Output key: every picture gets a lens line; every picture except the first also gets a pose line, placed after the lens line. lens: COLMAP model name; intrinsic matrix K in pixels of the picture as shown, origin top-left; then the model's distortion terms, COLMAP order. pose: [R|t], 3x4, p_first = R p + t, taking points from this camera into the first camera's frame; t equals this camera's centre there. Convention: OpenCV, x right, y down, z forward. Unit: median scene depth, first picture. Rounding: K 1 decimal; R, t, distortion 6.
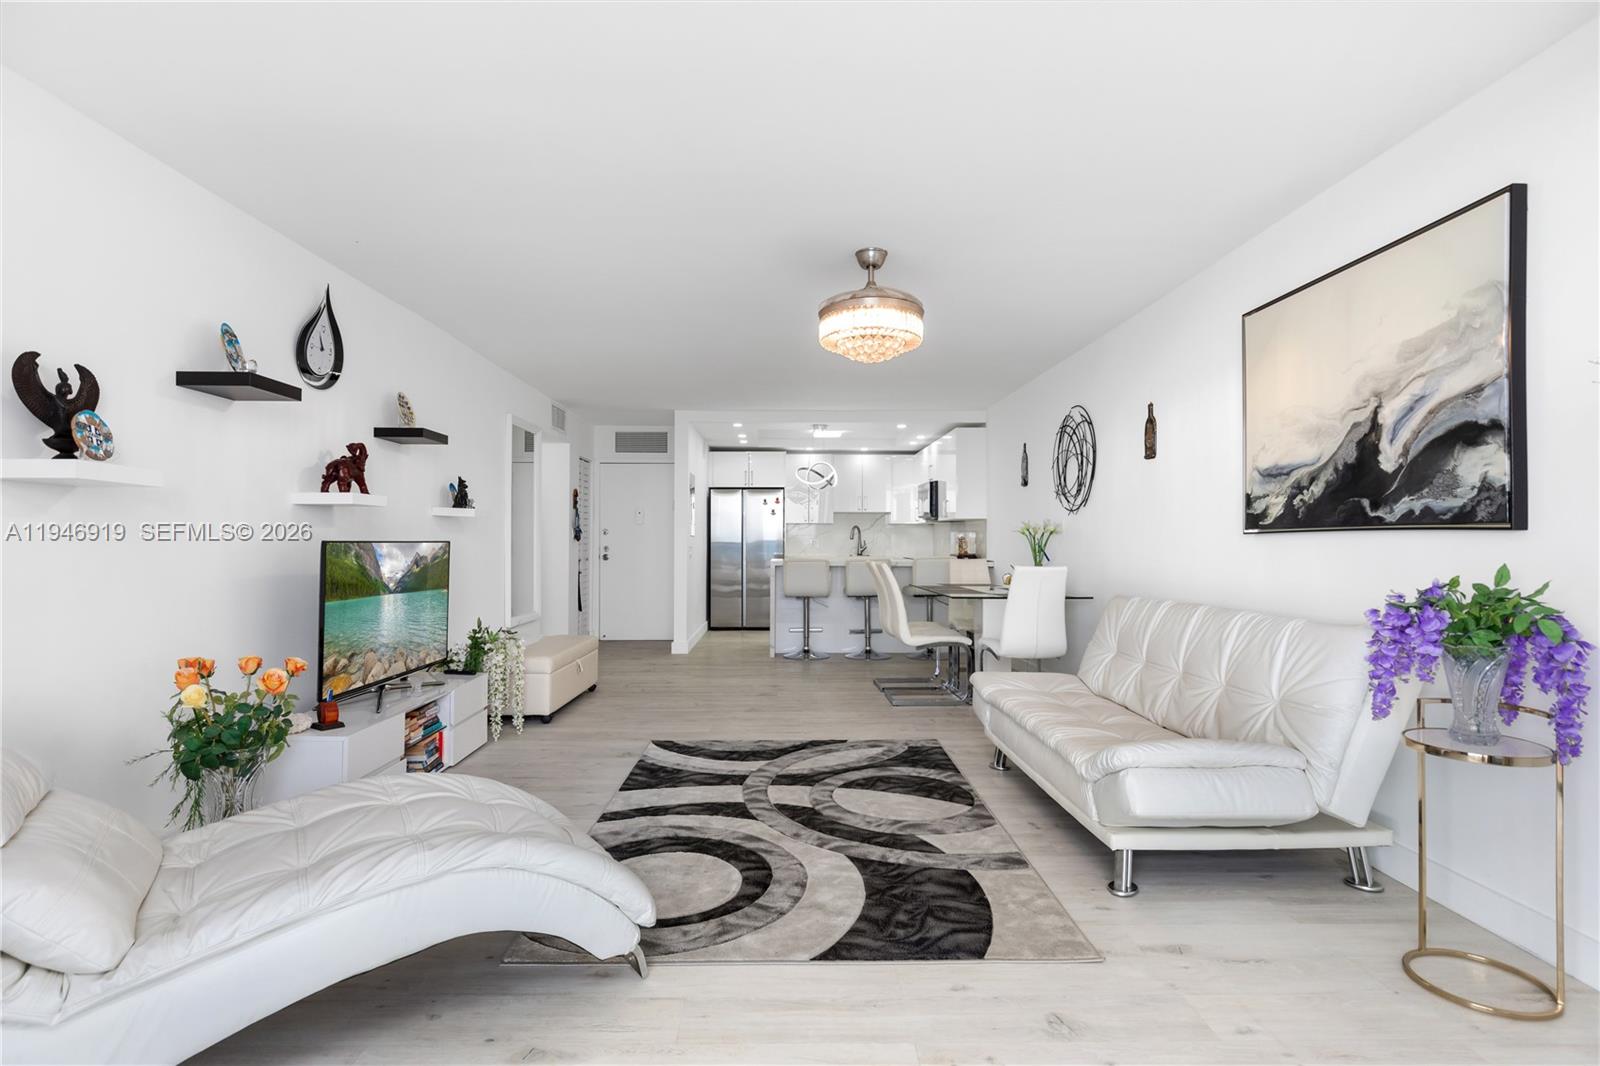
lens RADIAL K [[801.6, 0, 800.0], [0, 801.6, 533.0], [0, 0, 1]] dist [0.000776, 0.000158]
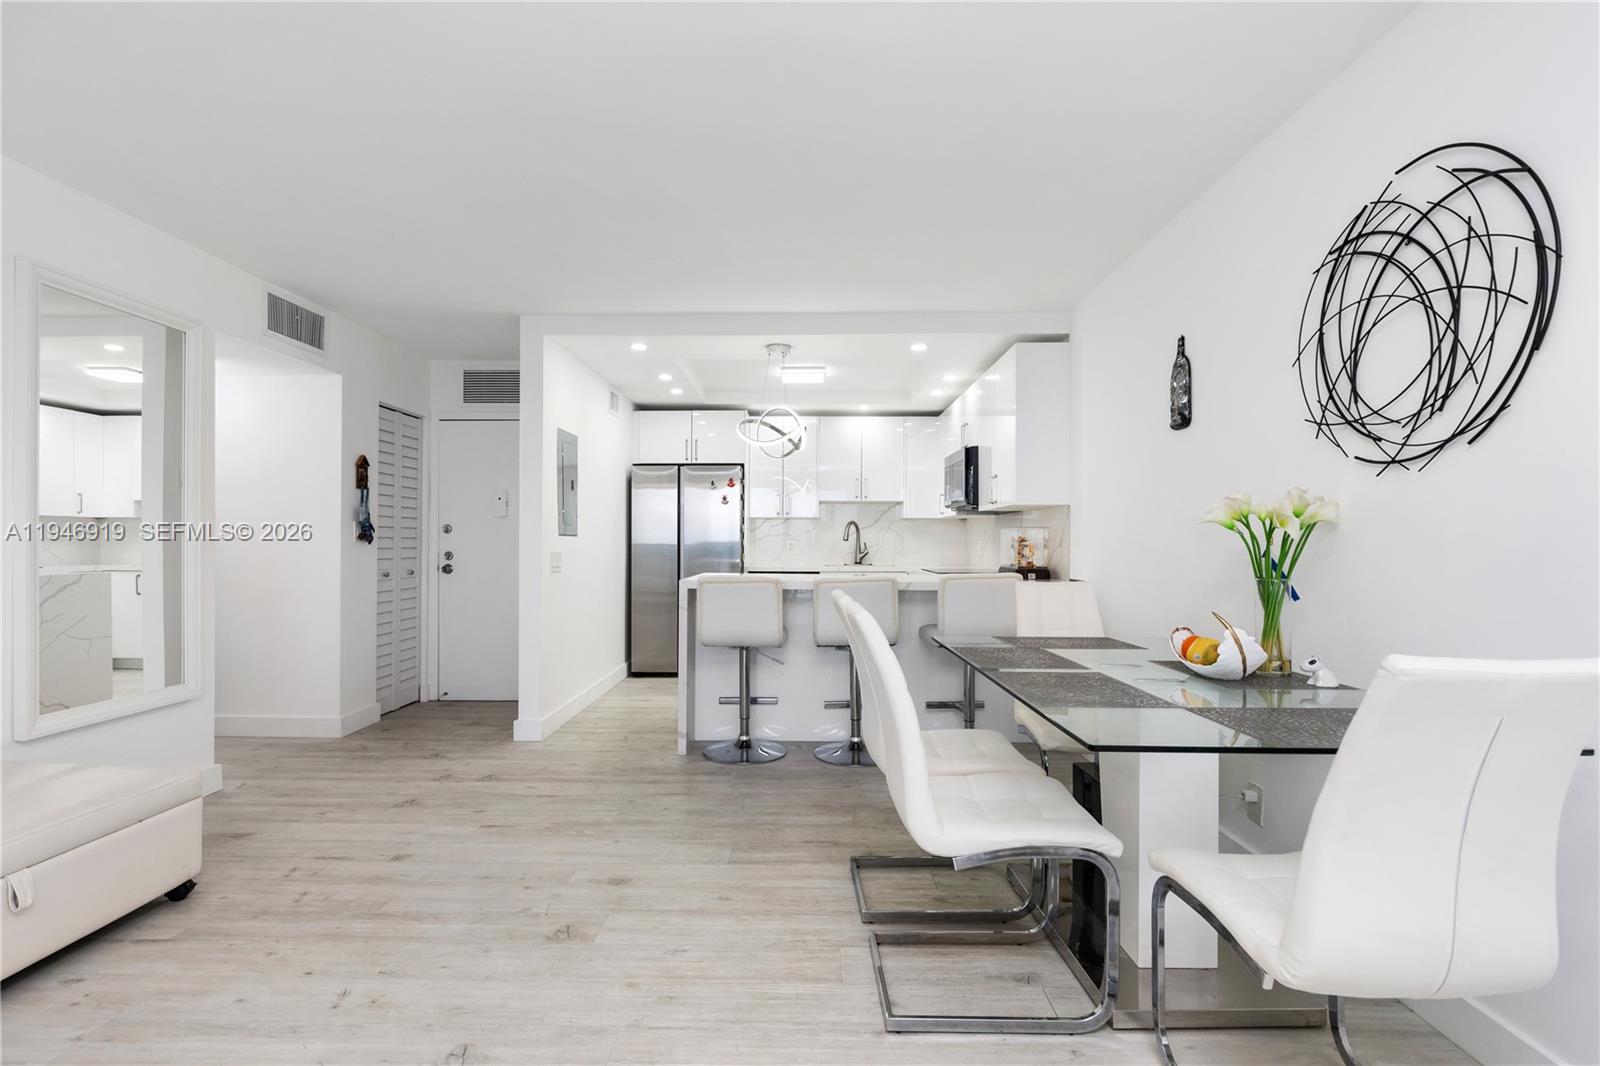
lens RADIAL K [[776.4, 0, 778.3], [0, 776.4, 537.3], [0, 0, 1]] dist [-0.002829, -0.000519]
pose [[0.998296, 0.000465, -0.058352, 0.054313], [-0.000161, 0.999986, 0.005208, 0.002097], [0.058354, -0.005190, 0.998282, 0.401335]]
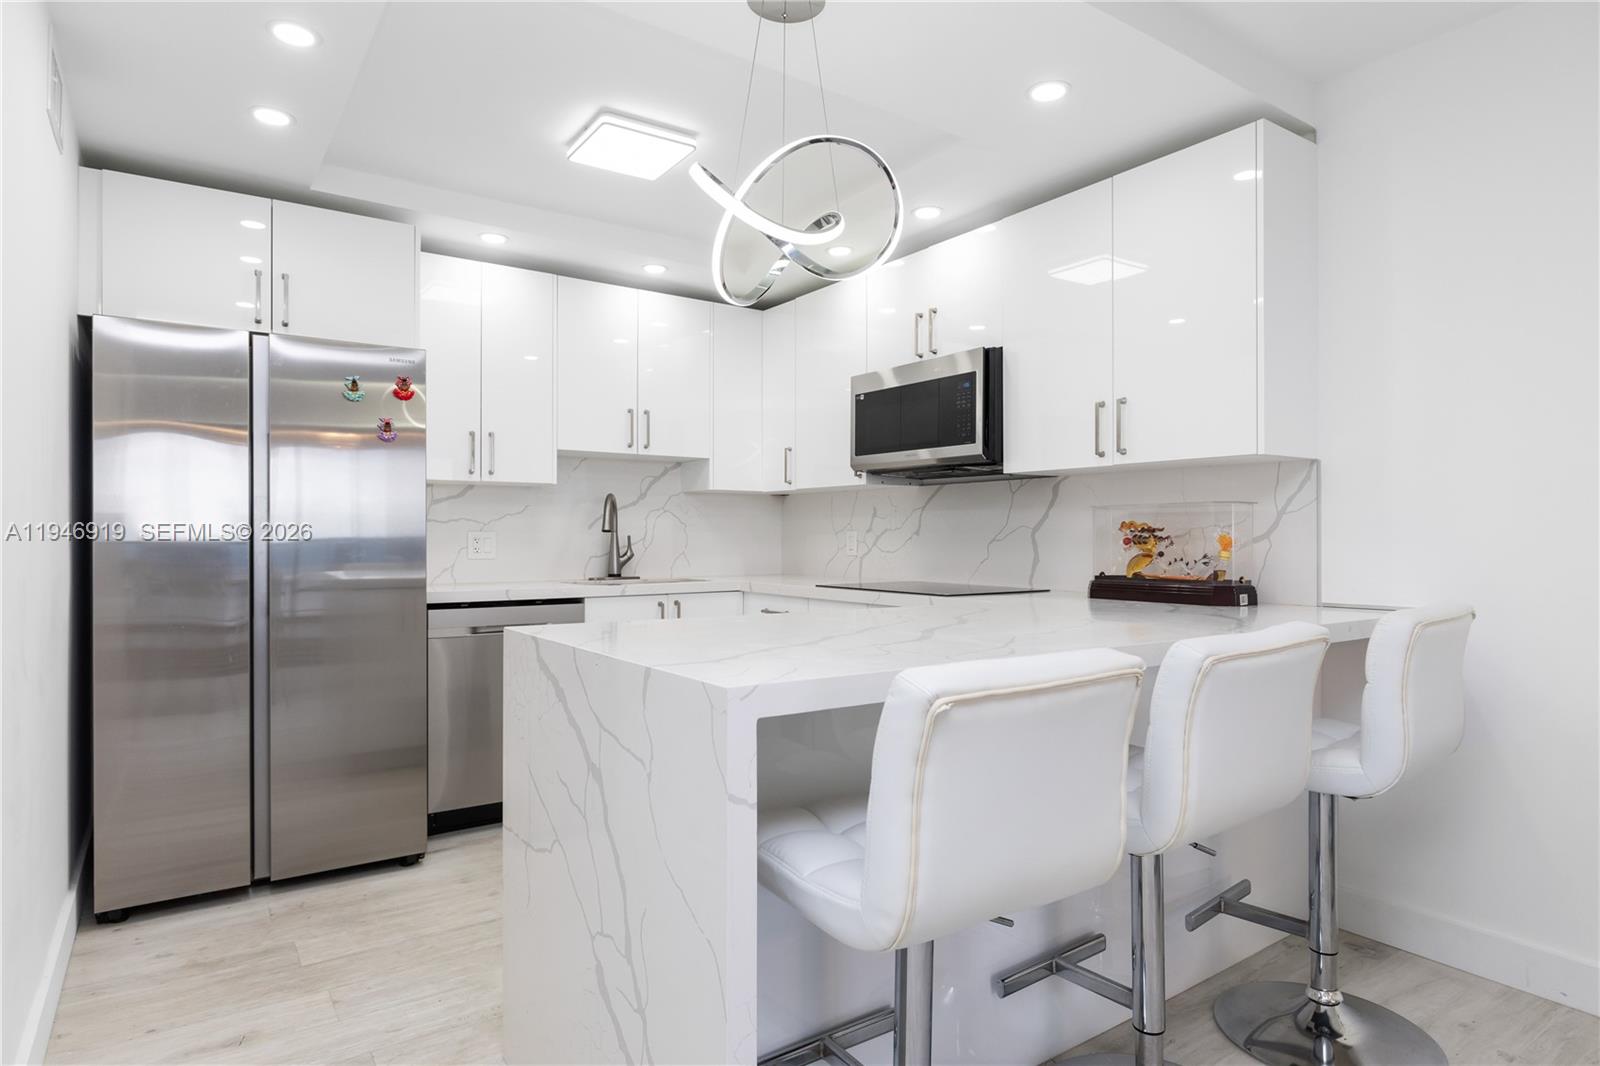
lens RADIAL K [[904.6, 0, 800.0], [0, 904.6, 533.0], [0, 0, 1]] dist [0.000603, 0.000136]
pose [[0.831789, -0.003132, 0.555083, -0.096678], [0.000052, 0.999985, 0.005563, 0.007617], [-0.555092, -0.004598, 0.831776, 0.746847]]
